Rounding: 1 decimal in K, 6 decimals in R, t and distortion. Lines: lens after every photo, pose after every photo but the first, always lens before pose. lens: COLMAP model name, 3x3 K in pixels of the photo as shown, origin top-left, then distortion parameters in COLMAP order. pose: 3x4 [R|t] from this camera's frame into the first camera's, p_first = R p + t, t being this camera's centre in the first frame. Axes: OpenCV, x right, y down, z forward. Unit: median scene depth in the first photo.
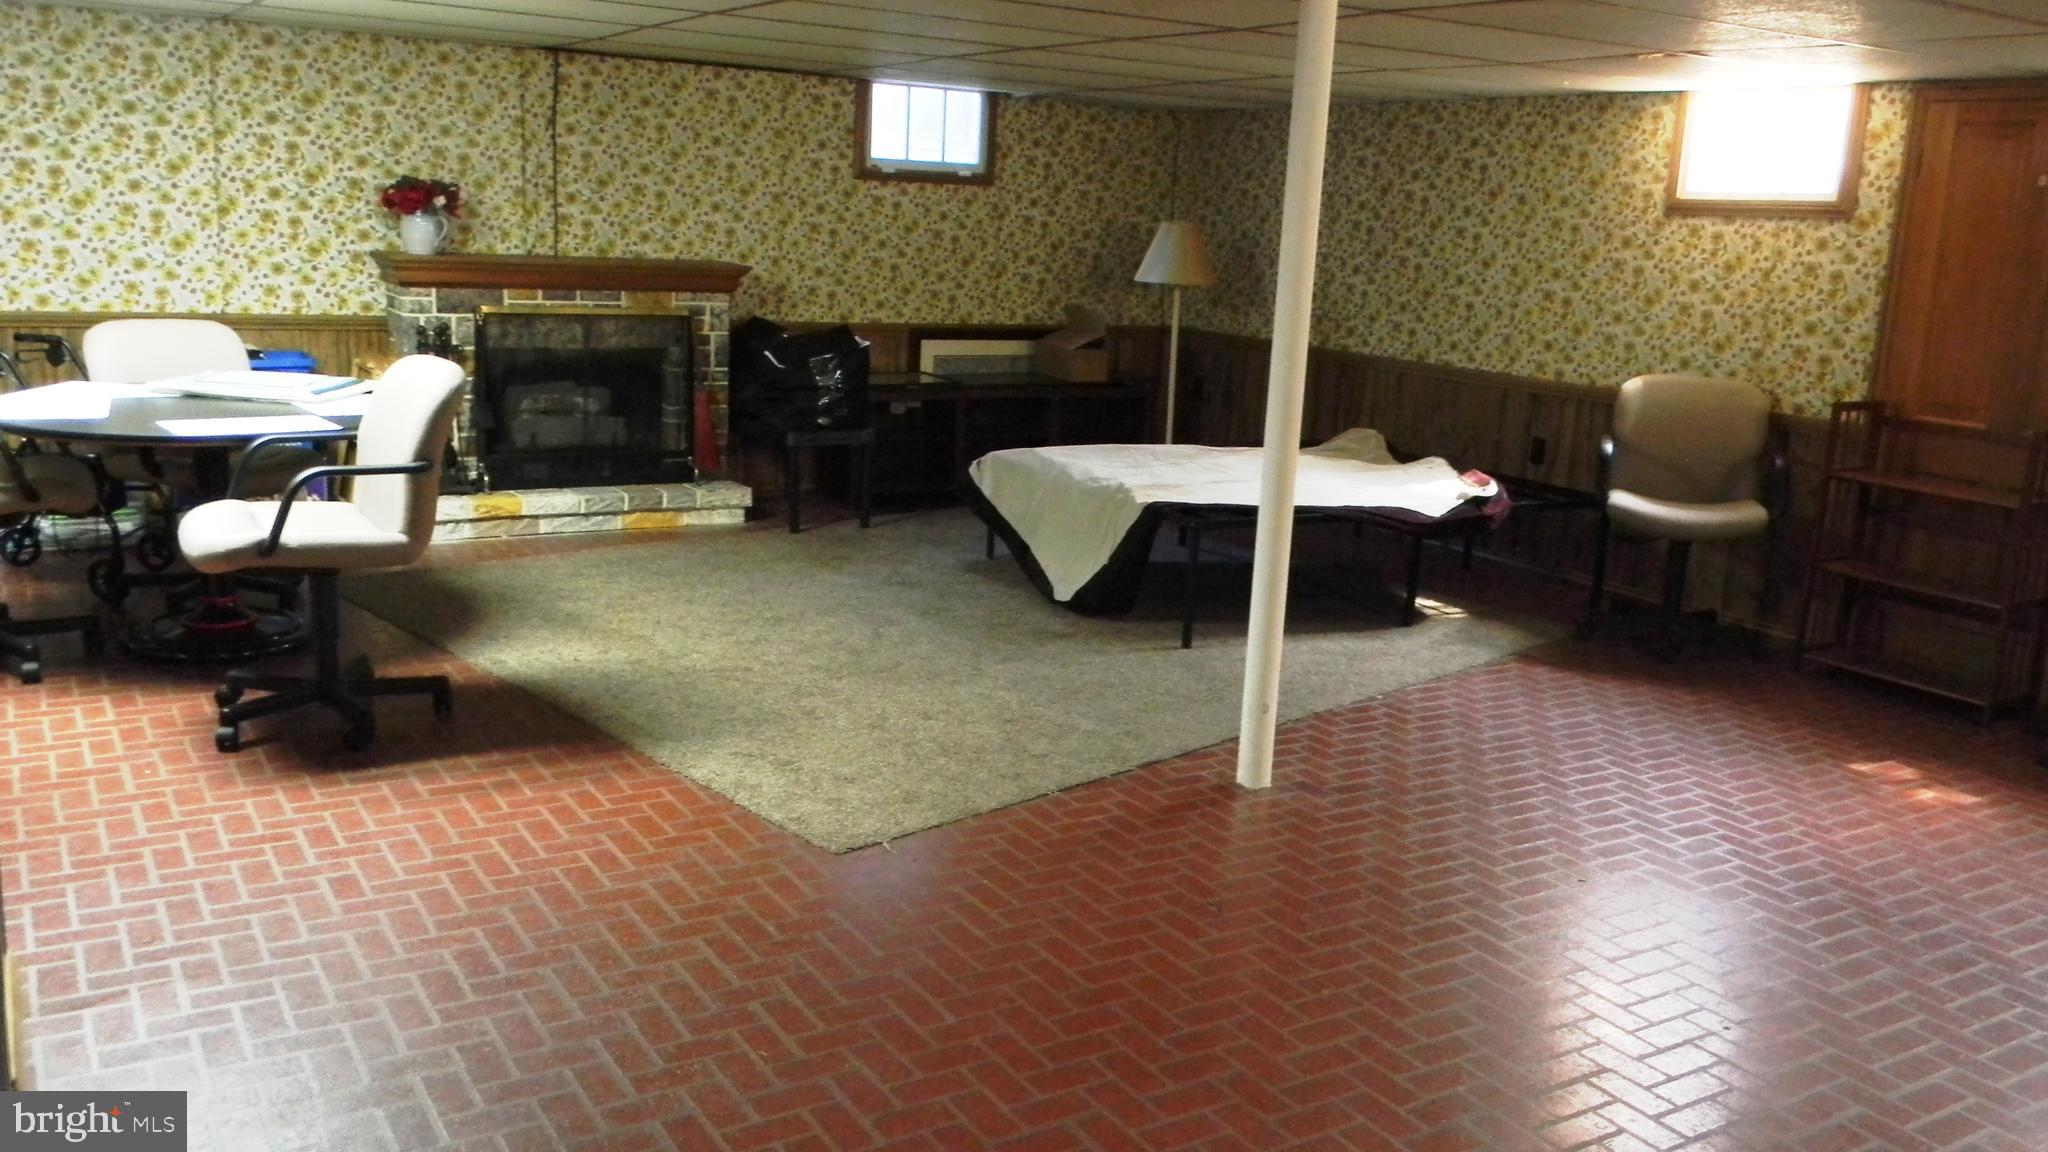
lens RADIAL K [[1654.2, 0, 1026.7], [0, 1654.2, 558.4], [0, 0, 1]] dist [0.017822, -0.038688]
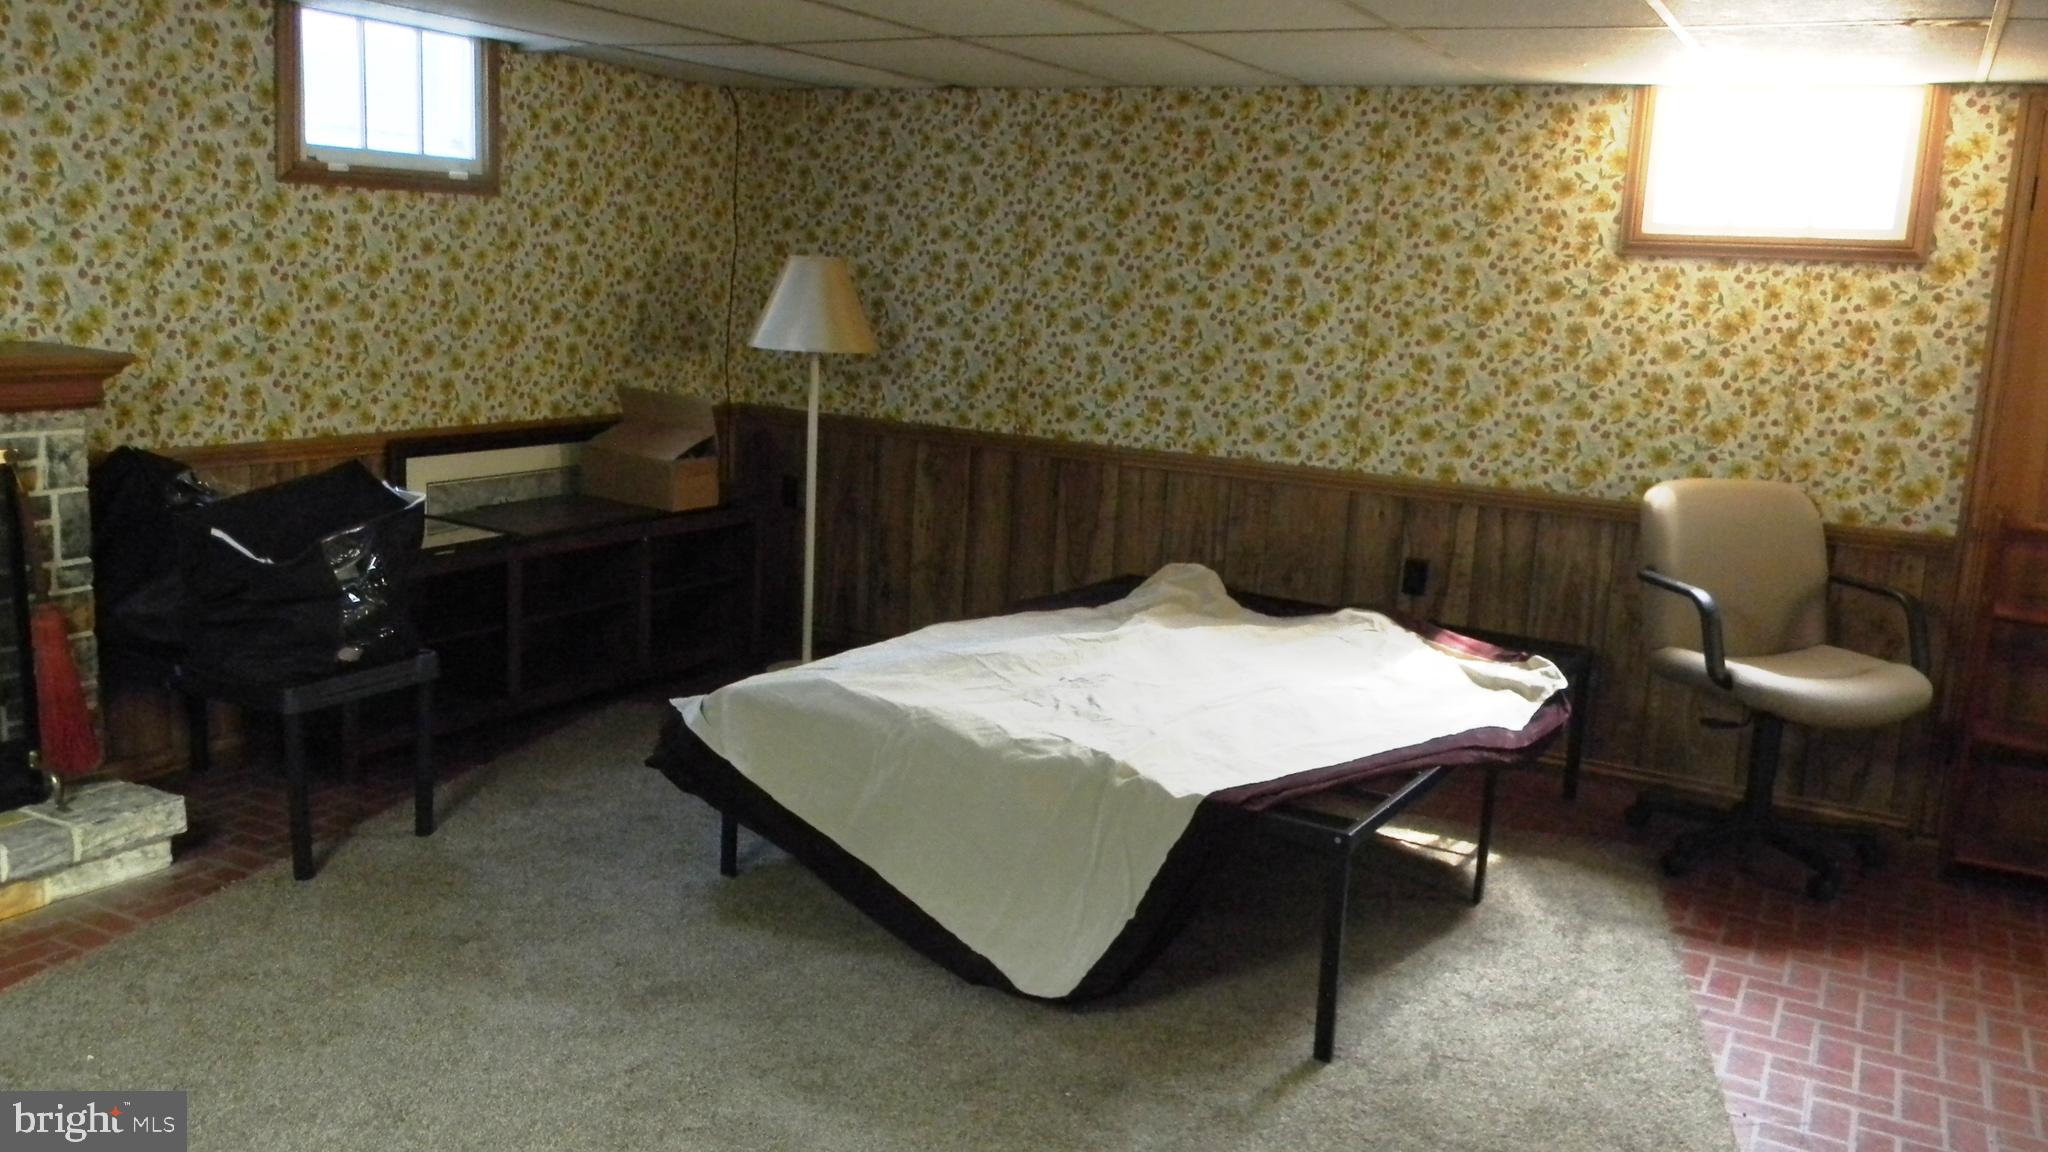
lens RADIAL K [[1654.2, 0, 1026.7], [0, 1654.2, 558.4], [0, 0, 1]] dist [0.017822, -0.038688]
pose [[0.865463, -0.094195, 0.492039, -0.187485], [0.094832, 0.995211, 0.023718, -0.102814], [-0.491916, 0.026134, 0.870250, 0.439843]]
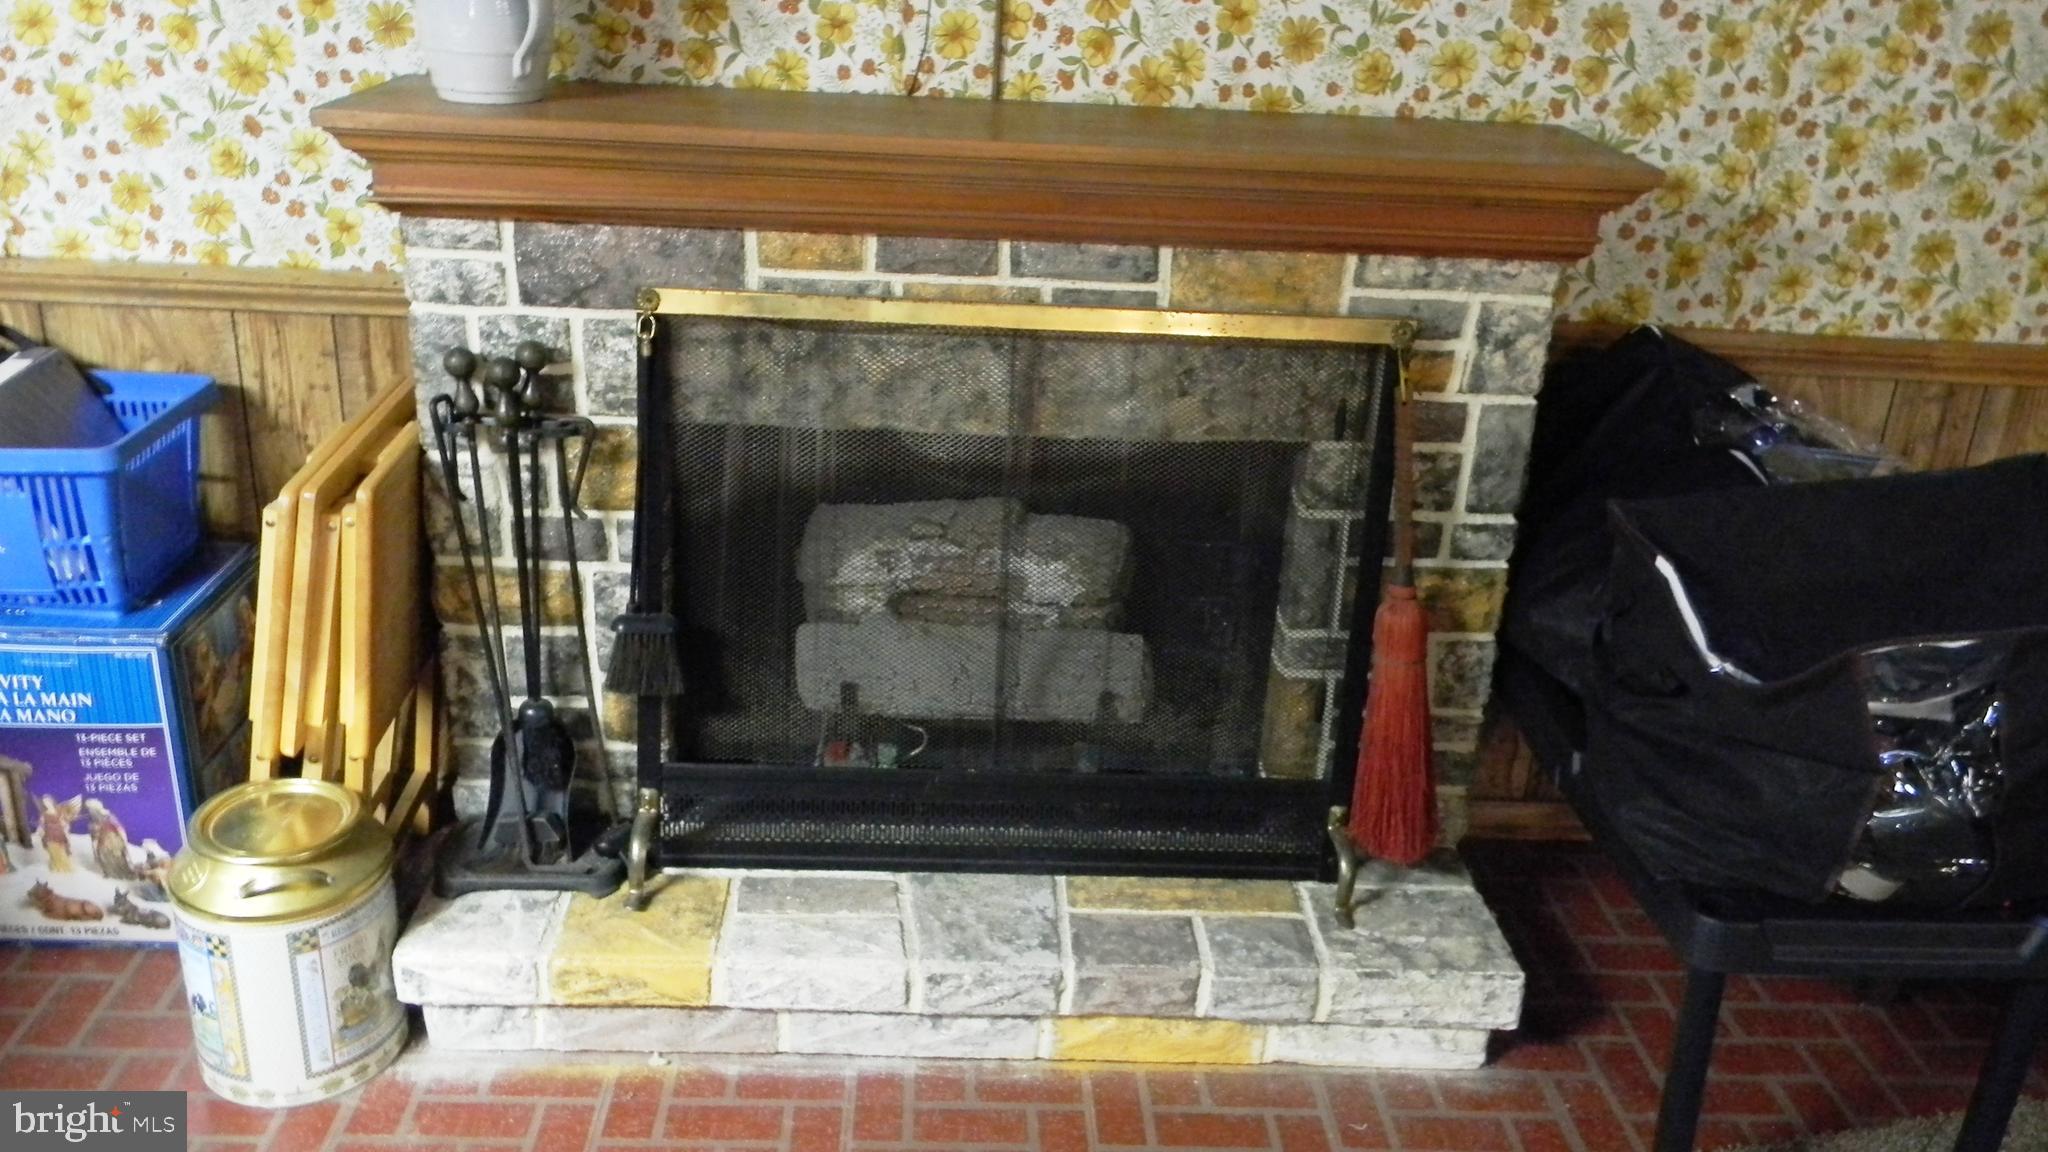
lens RADIAL K [[1654.2, 0, 1026.7], [0, 1654.2, 558.4], [0, 0, 1]] dist [0.017822, -0.038688]
pose [[0.869126, 0.178171, -0.461385, -0.123526], [-0.105995, 0.978285, 0.178113, -0.154821], [0.483100, -0.105898, 0.869137, 0.728270]]
